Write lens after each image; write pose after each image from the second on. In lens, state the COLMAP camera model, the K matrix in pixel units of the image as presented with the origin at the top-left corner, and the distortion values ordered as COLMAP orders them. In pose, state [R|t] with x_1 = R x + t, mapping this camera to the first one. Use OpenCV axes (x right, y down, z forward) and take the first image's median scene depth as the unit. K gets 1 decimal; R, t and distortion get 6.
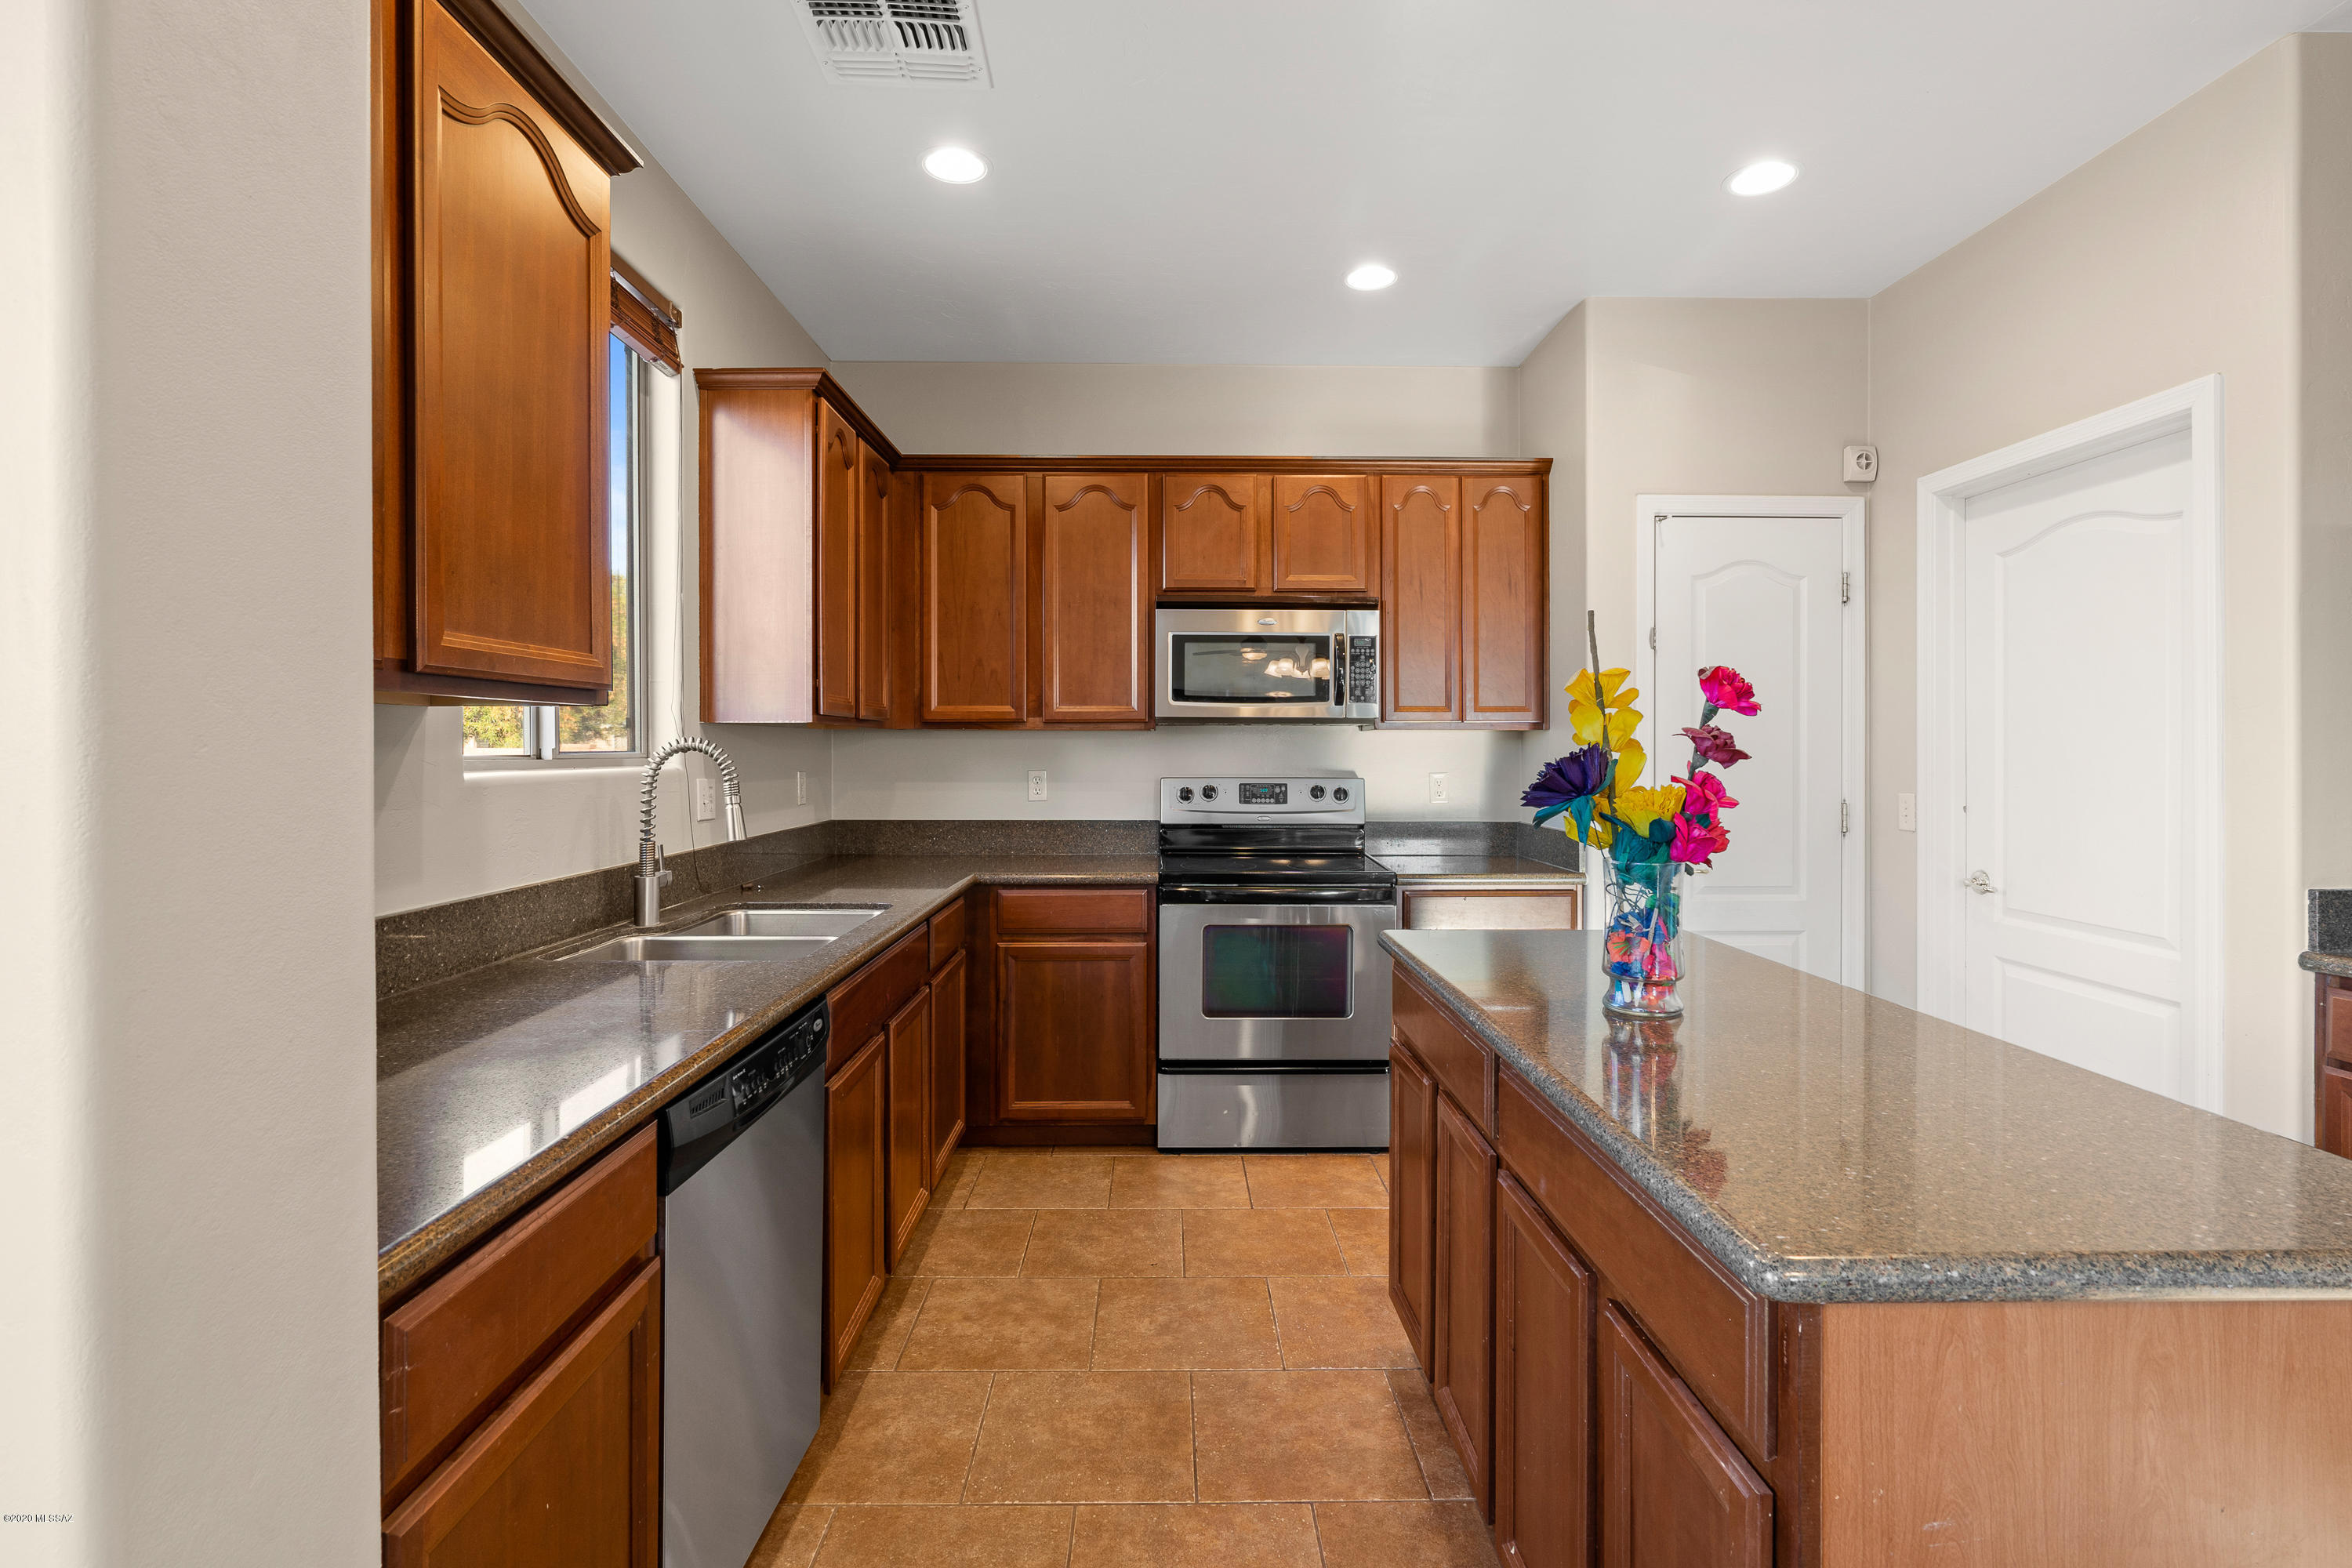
lens RADIAL K [[1105.0, 0, 1177.9], [0, 1105.0, 753.7], [0, 0, 1]] dist [-0.013363, 0.007959]
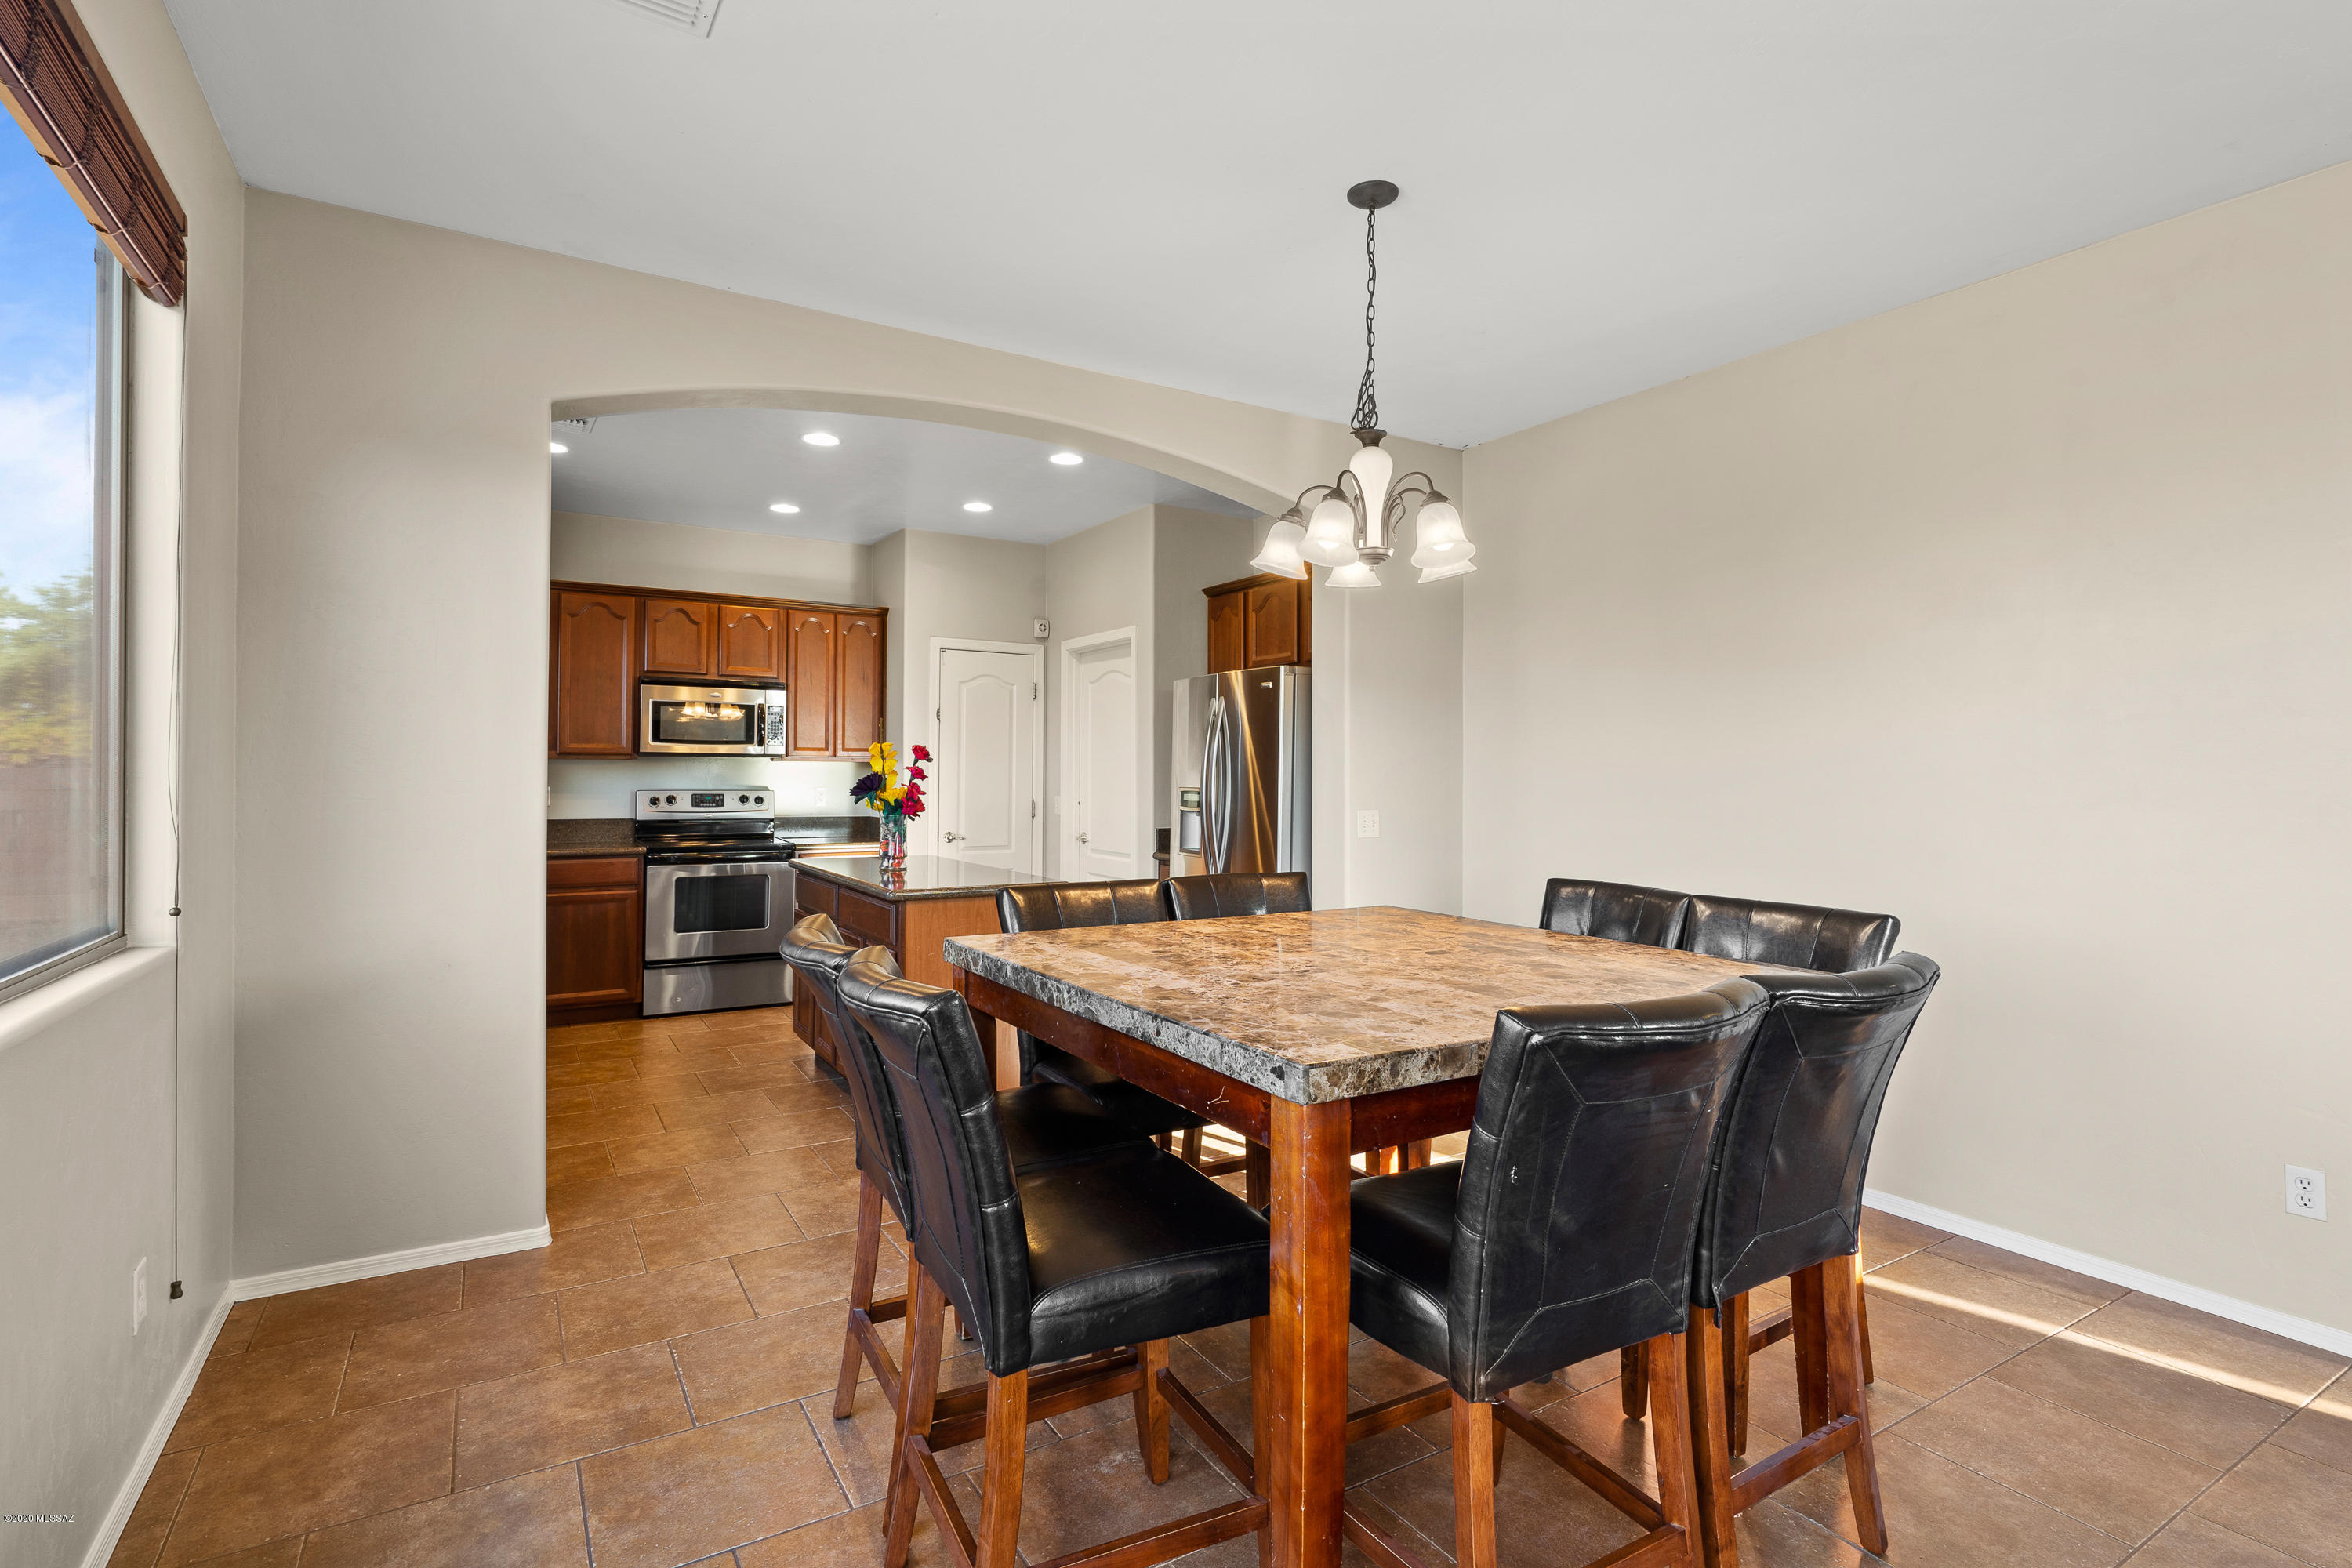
lens RADIAL K [[1129.3, 0, 1178.0], [0, 1129.3, 762.9], [0, 0, 1]] dist [-0.000987, 0.000476]
pose [[0.862080, 0.009990, 0.506675, -0.187467], [-0.003977, 0.999908, -0.012948, 0.000854], [-0.506757, 0.009147, 0.862040, -0.852621]]
